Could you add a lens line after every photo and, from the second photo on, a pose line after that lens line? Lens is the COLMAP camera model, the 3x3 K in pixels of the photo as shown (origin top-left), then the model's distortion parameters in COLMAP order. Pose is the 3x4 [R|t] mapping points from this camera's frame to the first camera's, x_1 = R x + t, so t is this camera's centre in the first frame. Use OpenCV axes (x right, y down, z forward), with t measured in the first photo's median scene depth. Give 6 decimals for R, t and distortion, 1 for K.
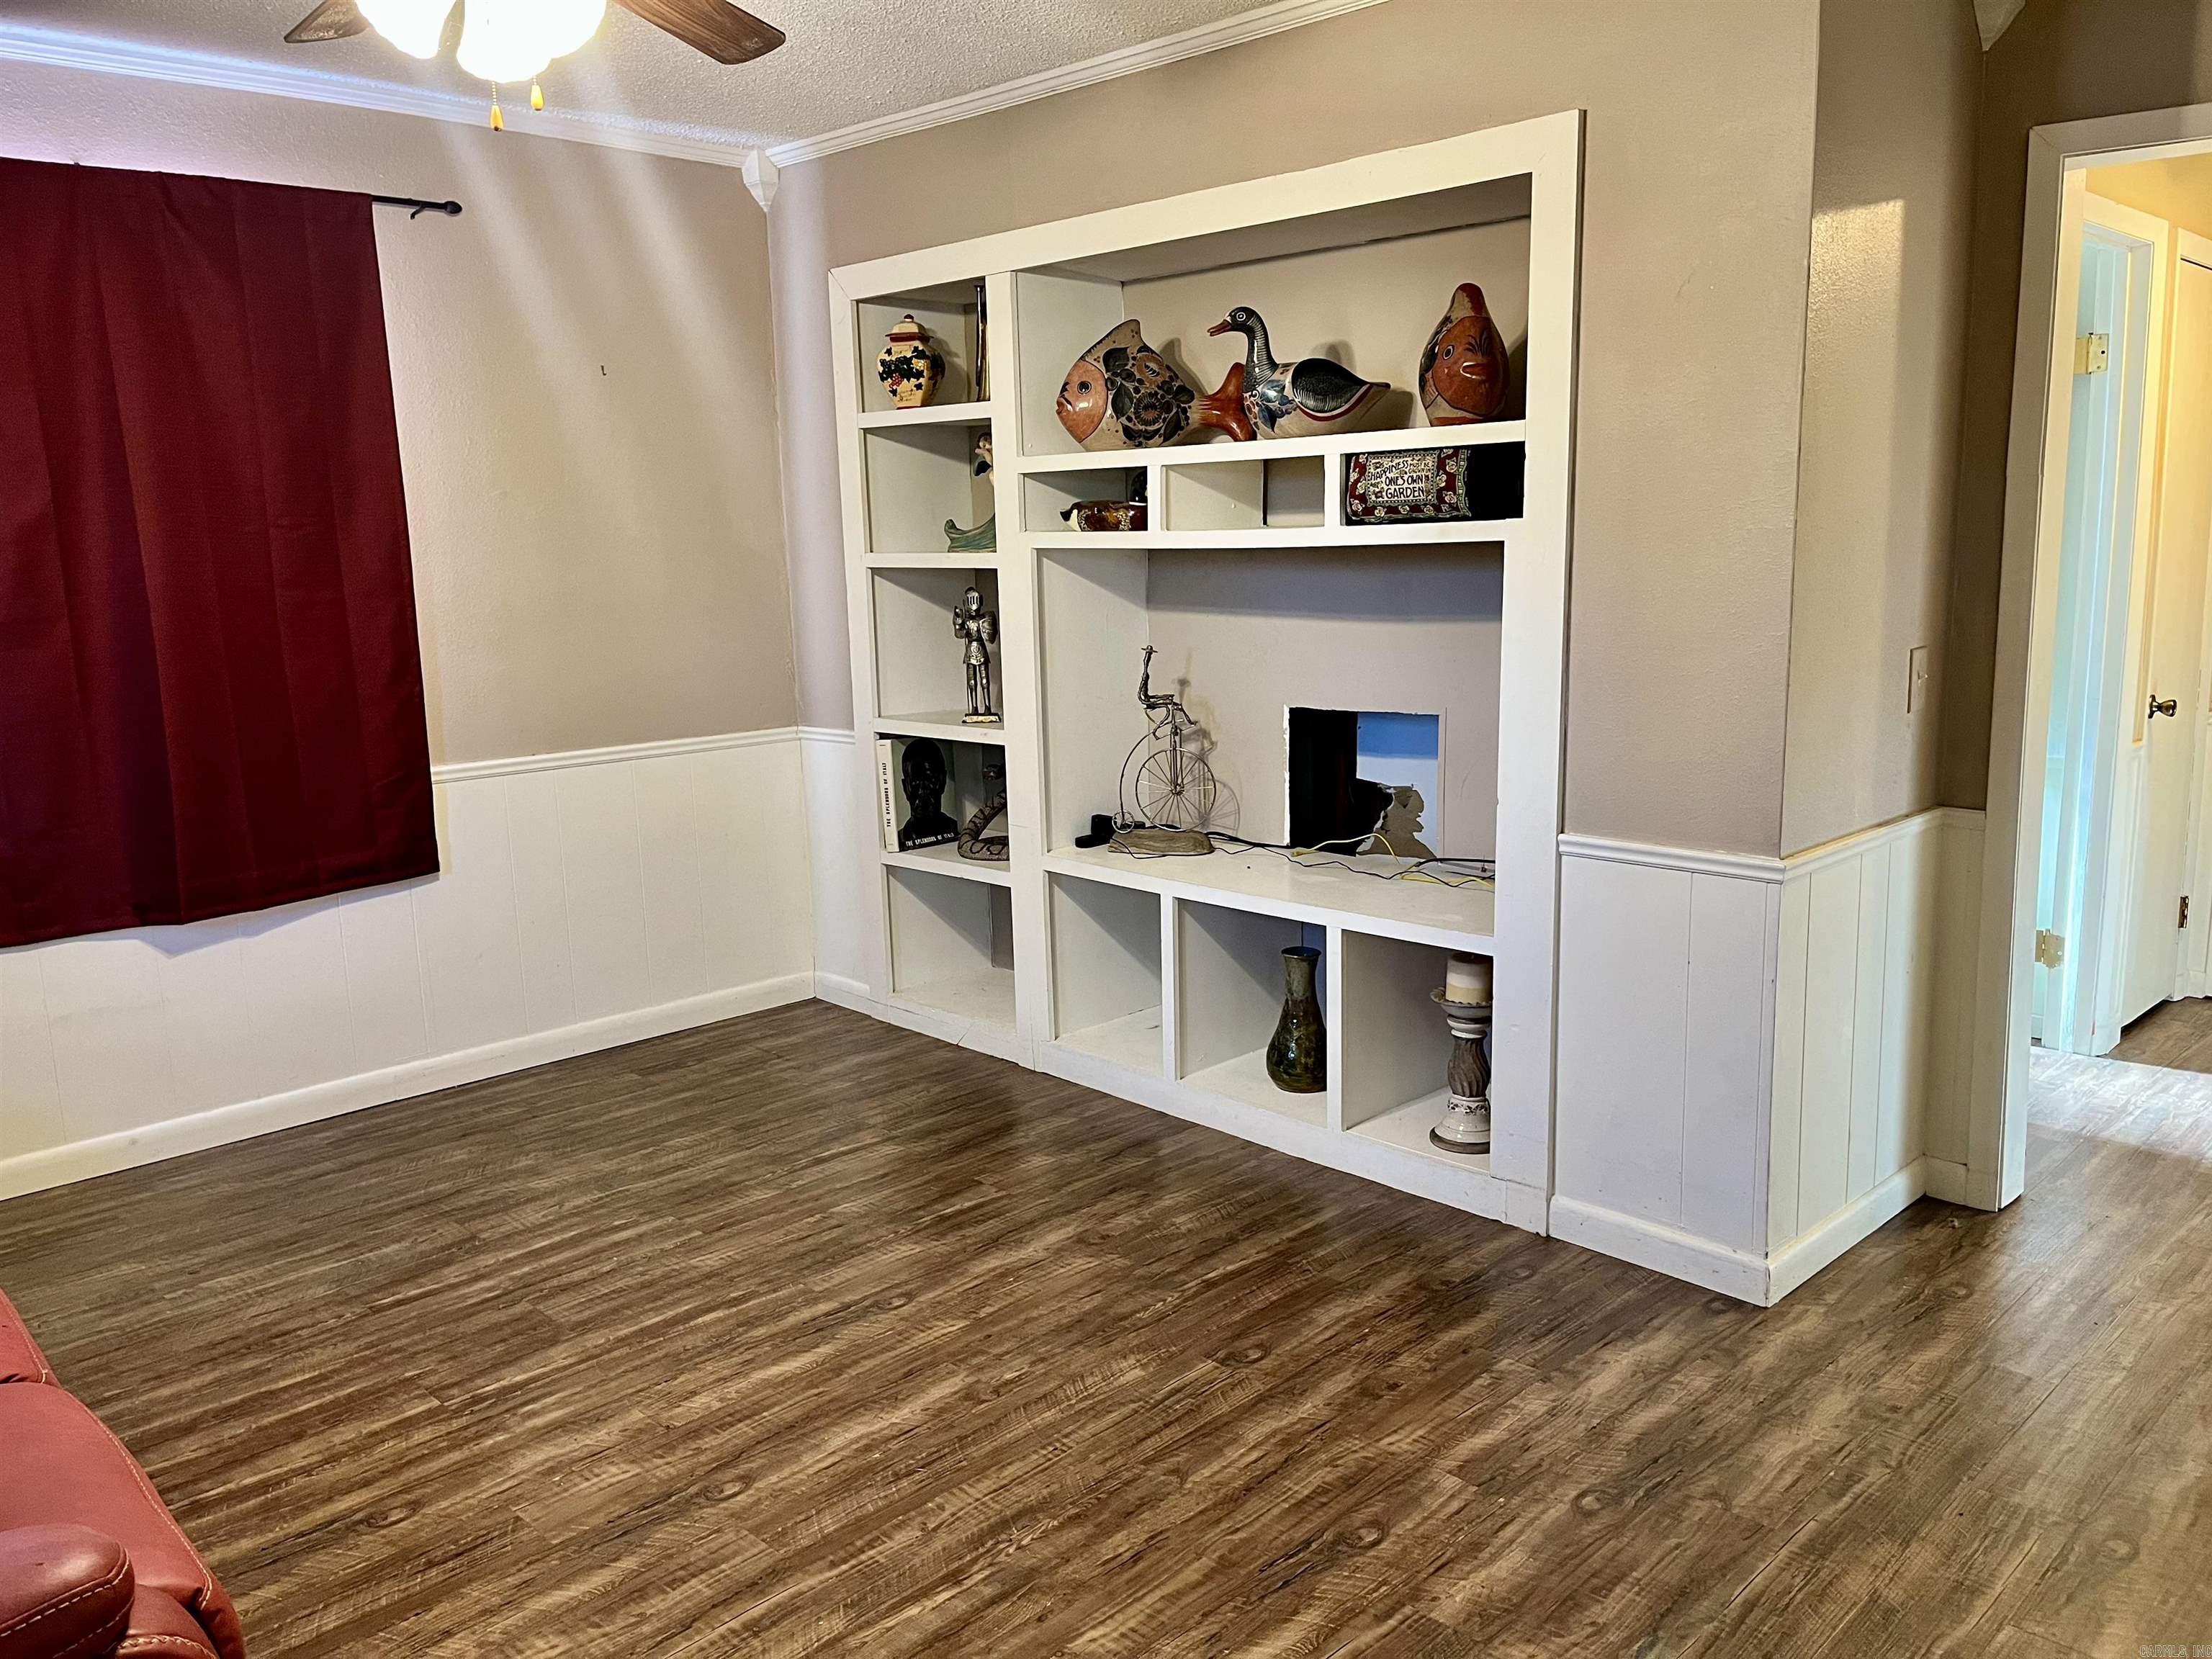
lens RADIAL K [[1681.1, 0, 1103.7], [0, 1681.1, 832.4], [0, 0, 1]] dist [0.061593, -0.068234]
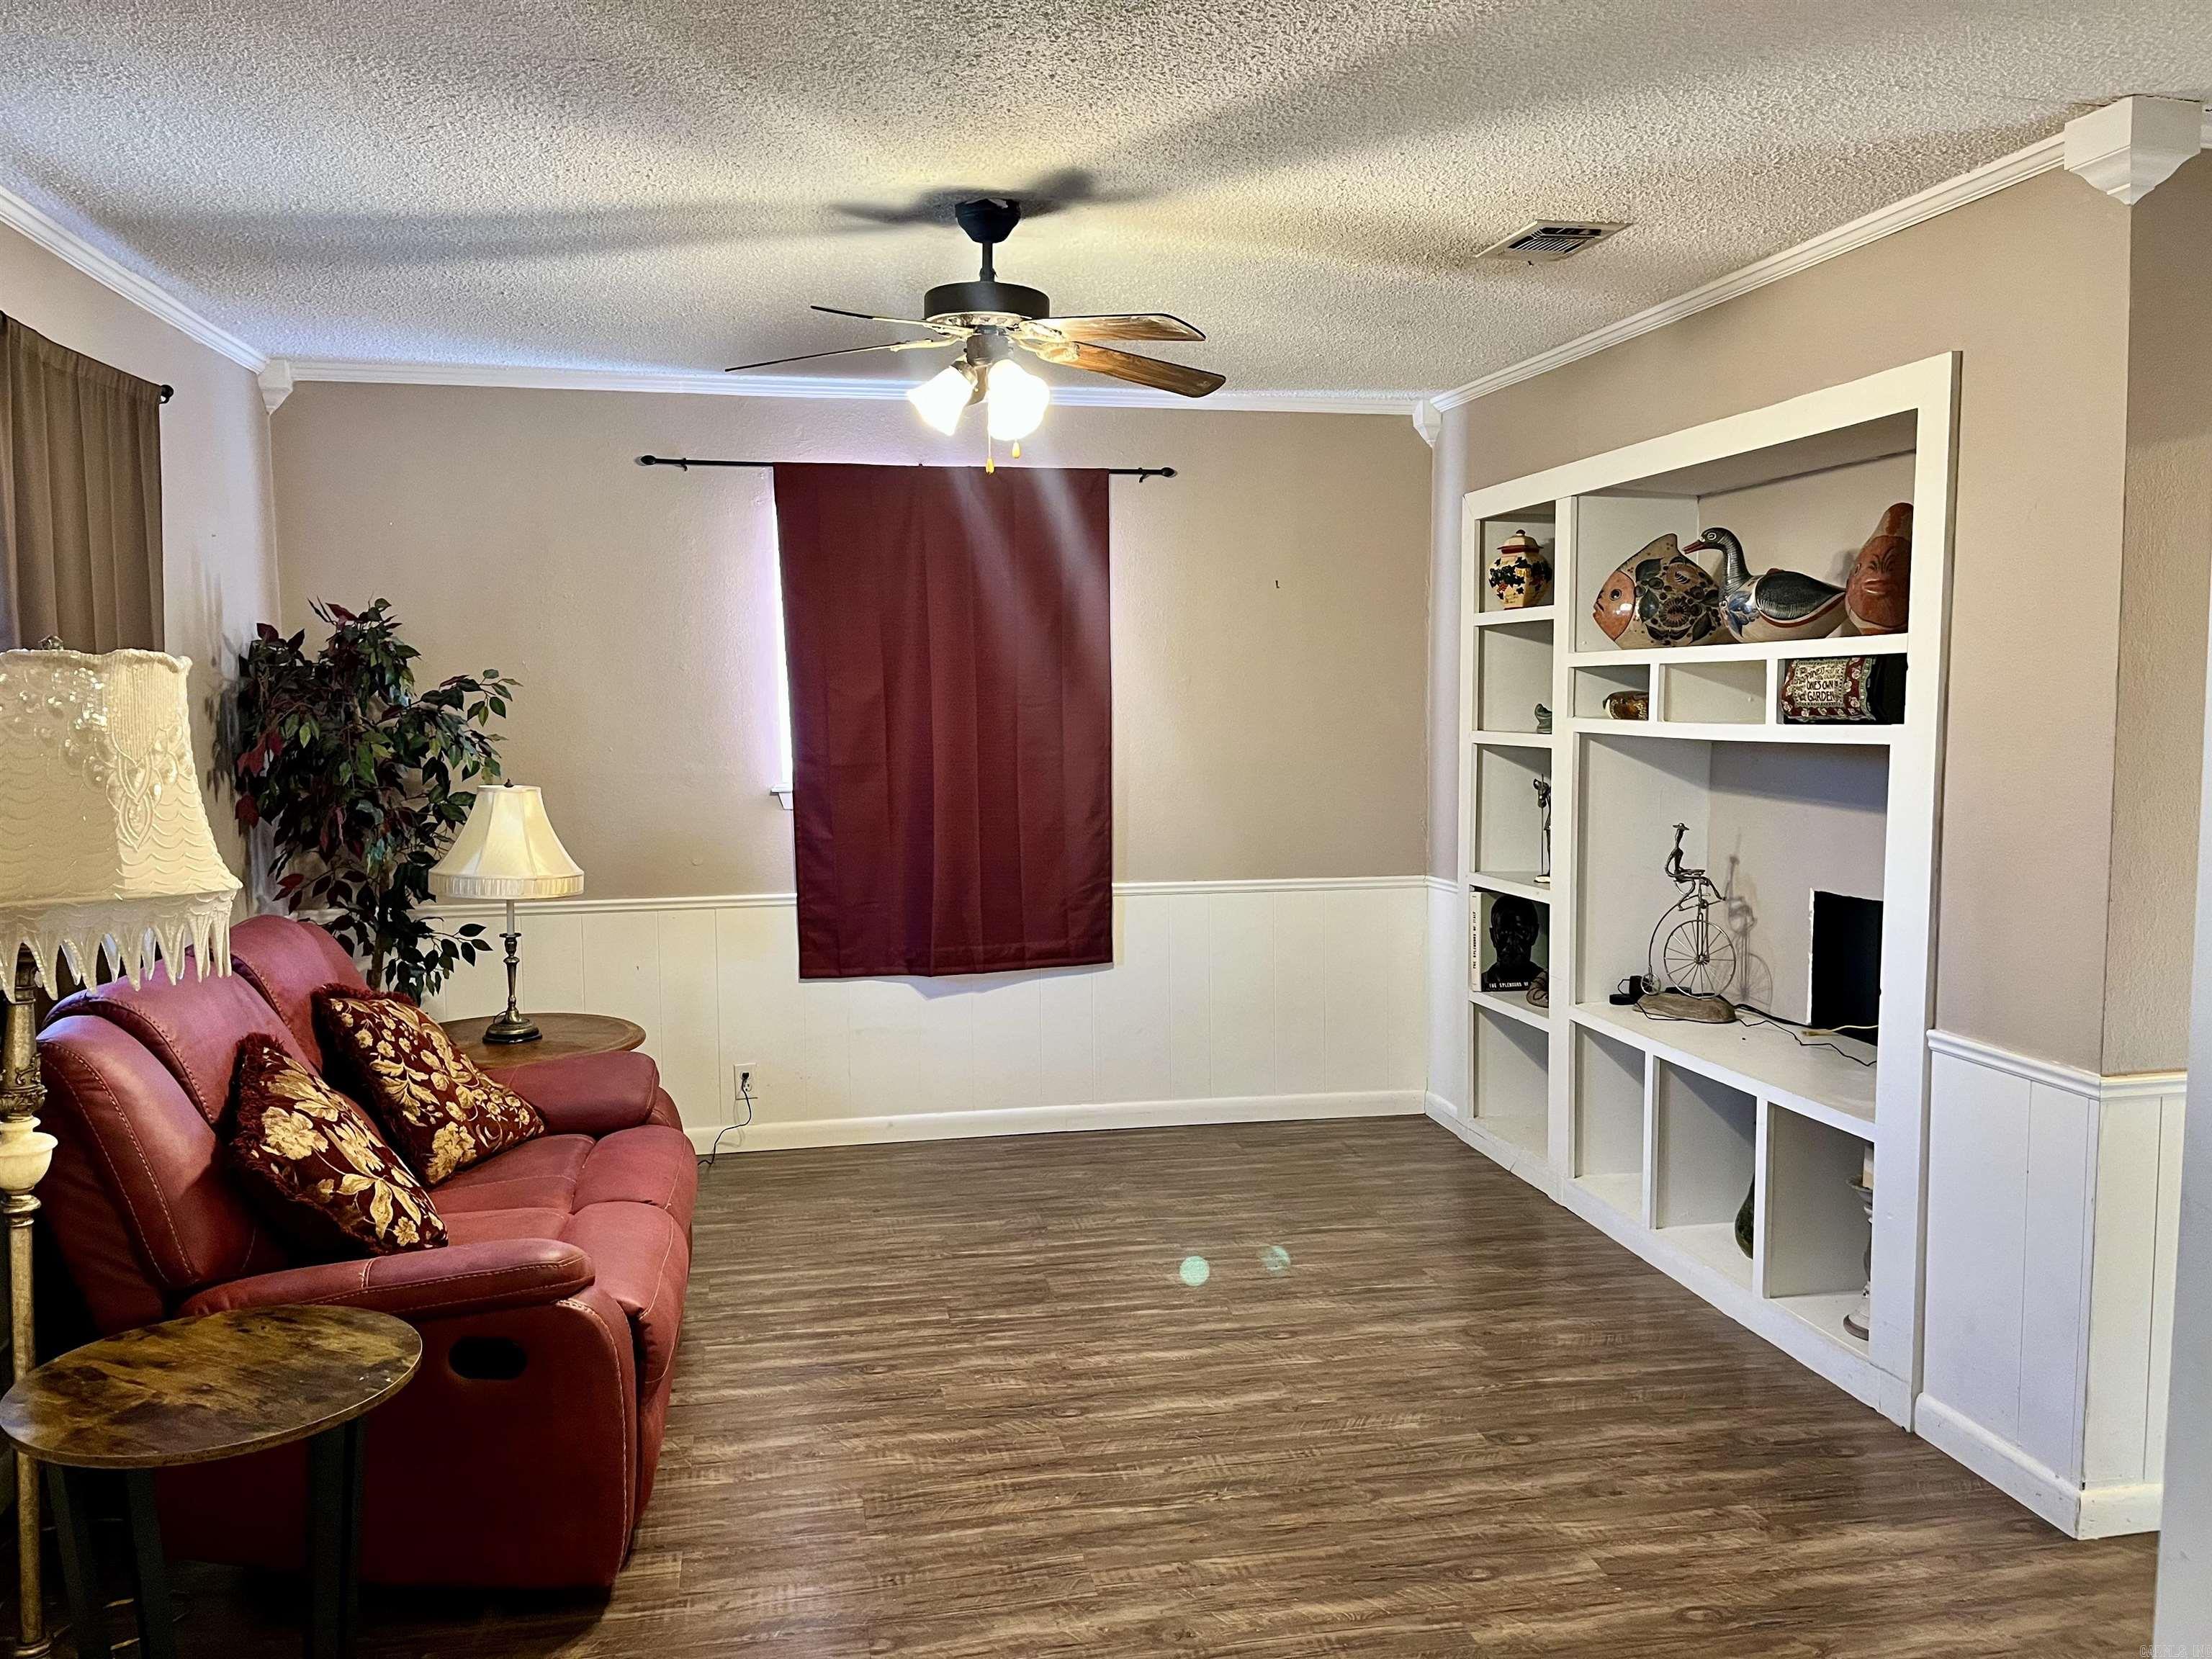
lens RADIAL K [[1681.1, 0, 1104.7], [0, 1681.1, 830.6], [0, 0, 1]] dist [0.061593, -0.068234]
pose [[0.836471, 0.061569, -0.544541, 0.404231], [-0.110108, 0.992287, -0.056942, -0.004927], [0.536835, 0.107589, 0.836799, -0.143394]]
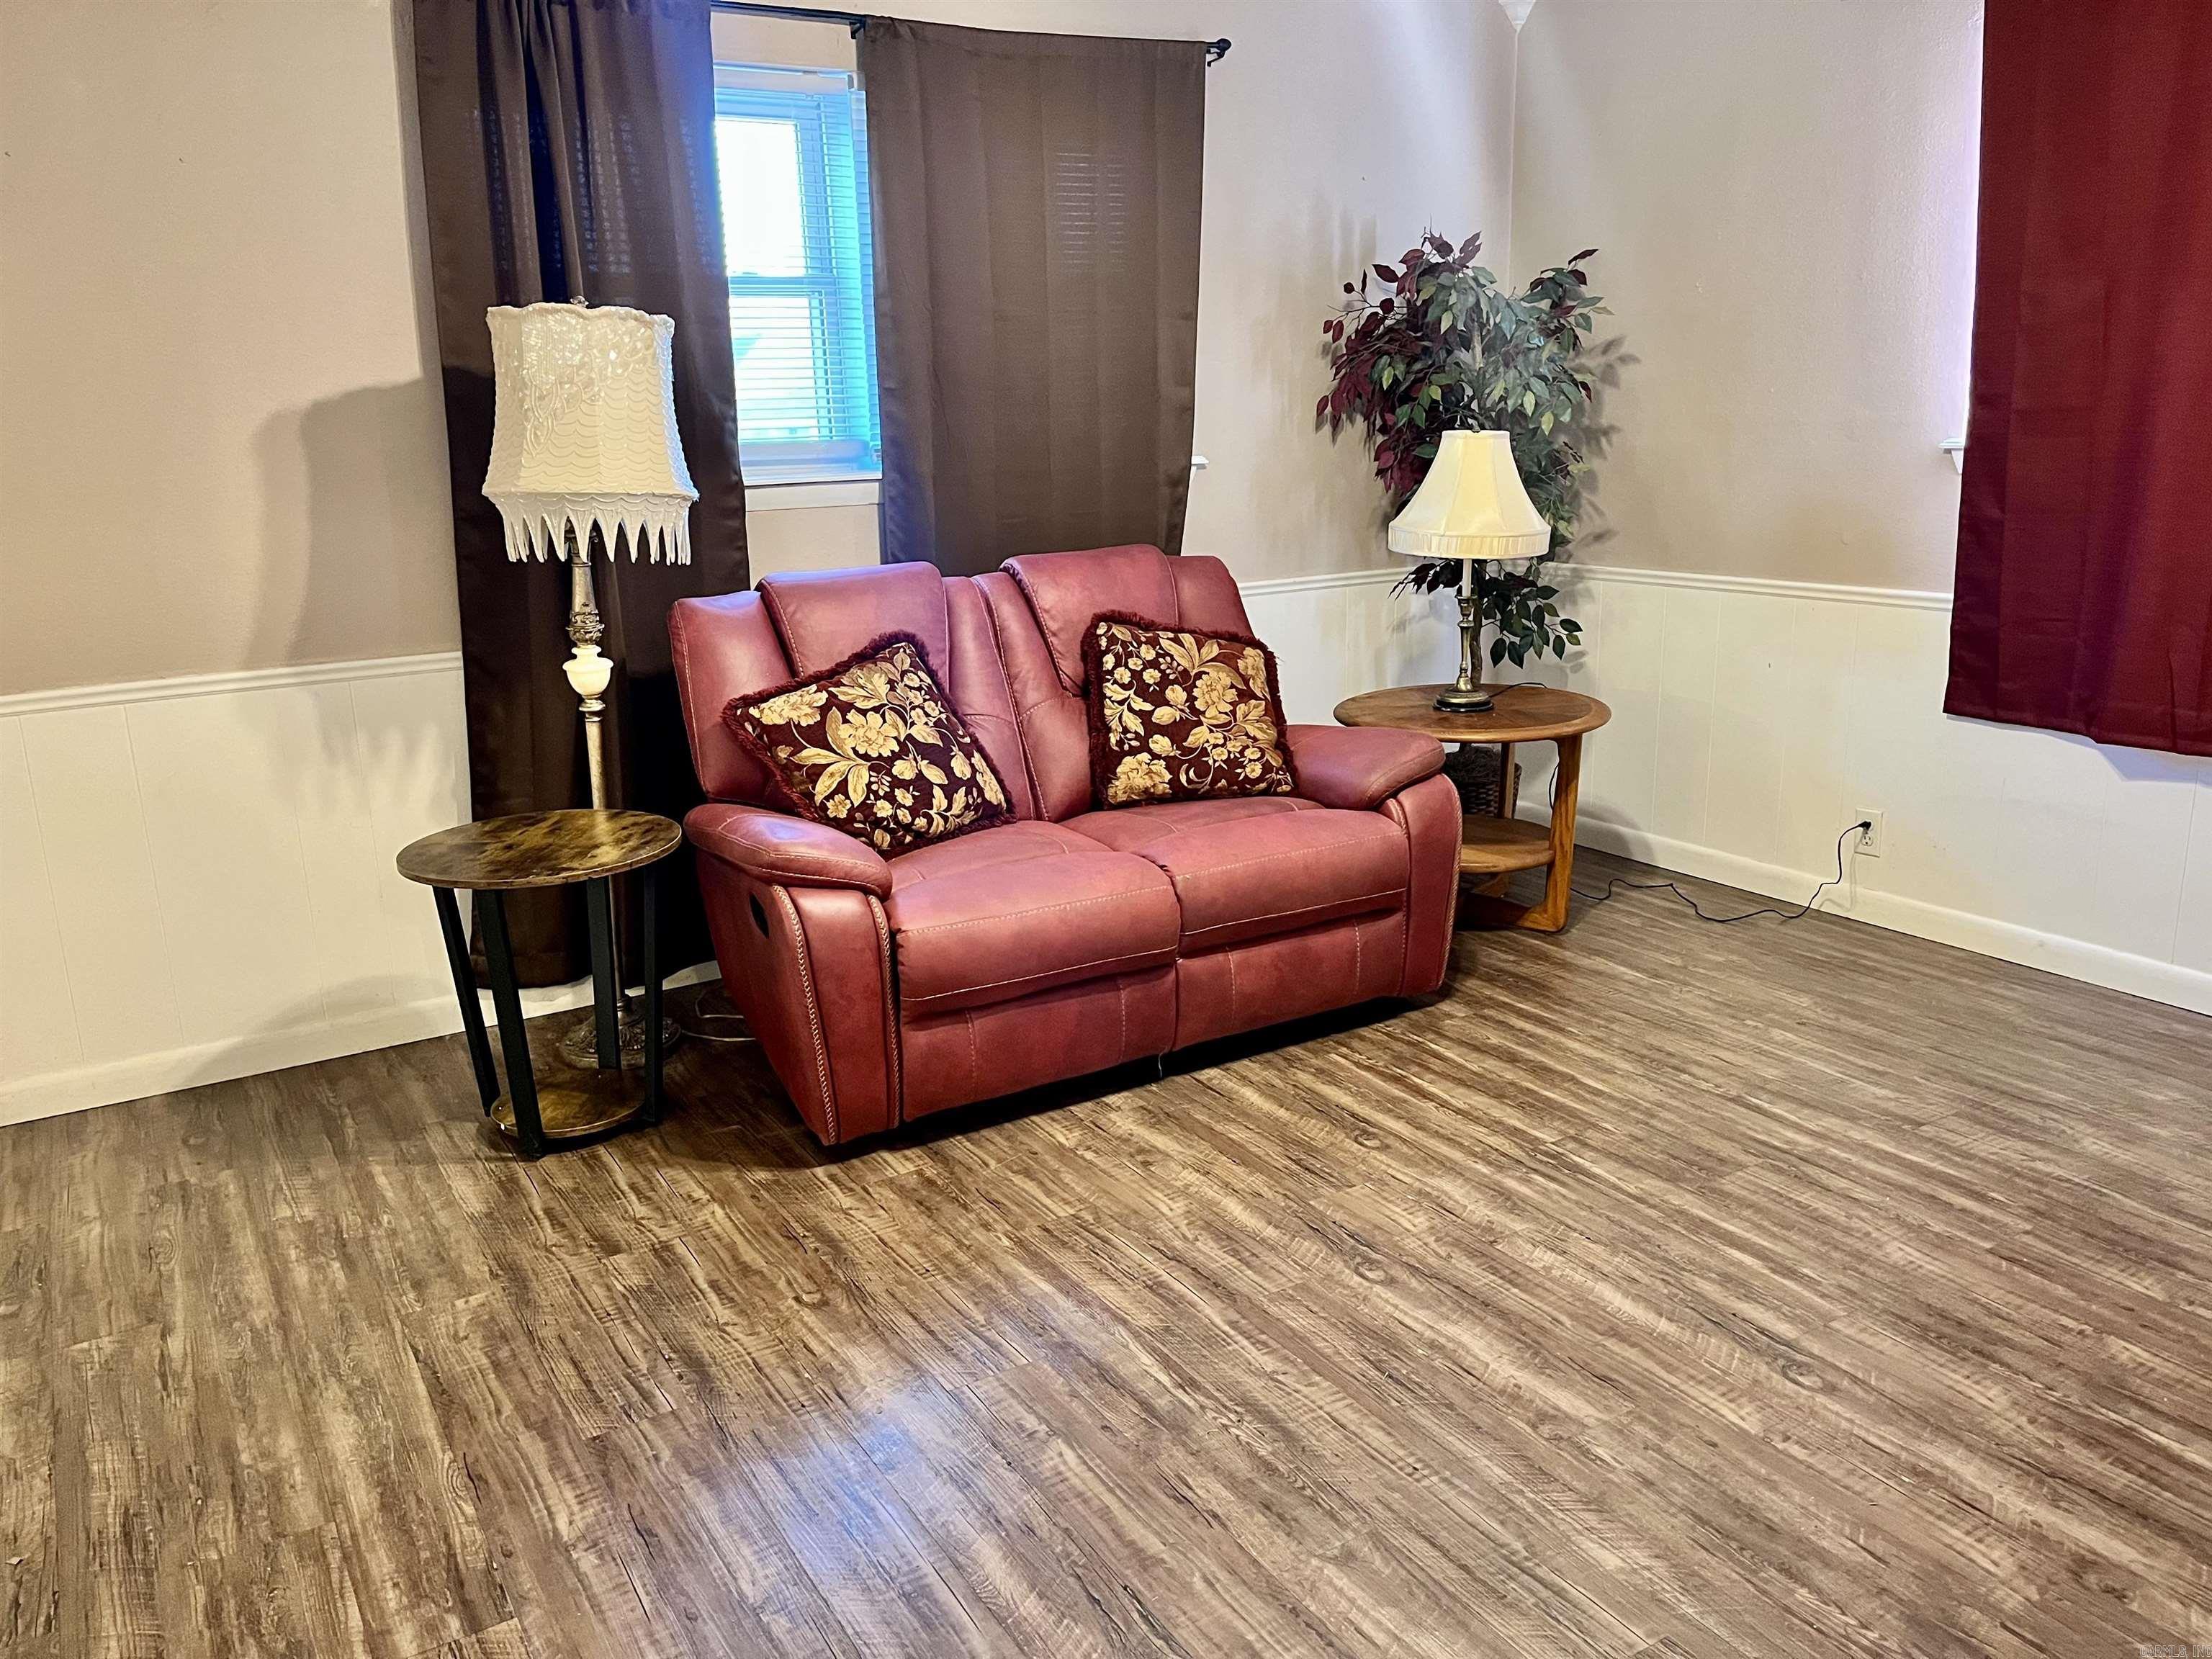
lens RADIAL K [[1681.1, 0, 1111.2], [0, 1681.1, 827.5], [0, 0, 1]] dist [0.061593, -0.068234]
pose [[-0.231125, 0.266740, -0.935644, 0.560514], [-0.139162, 0.942731, 0.303137, -0.130635], [0.962920, 0.200269, -0.180769, 0.756482]]
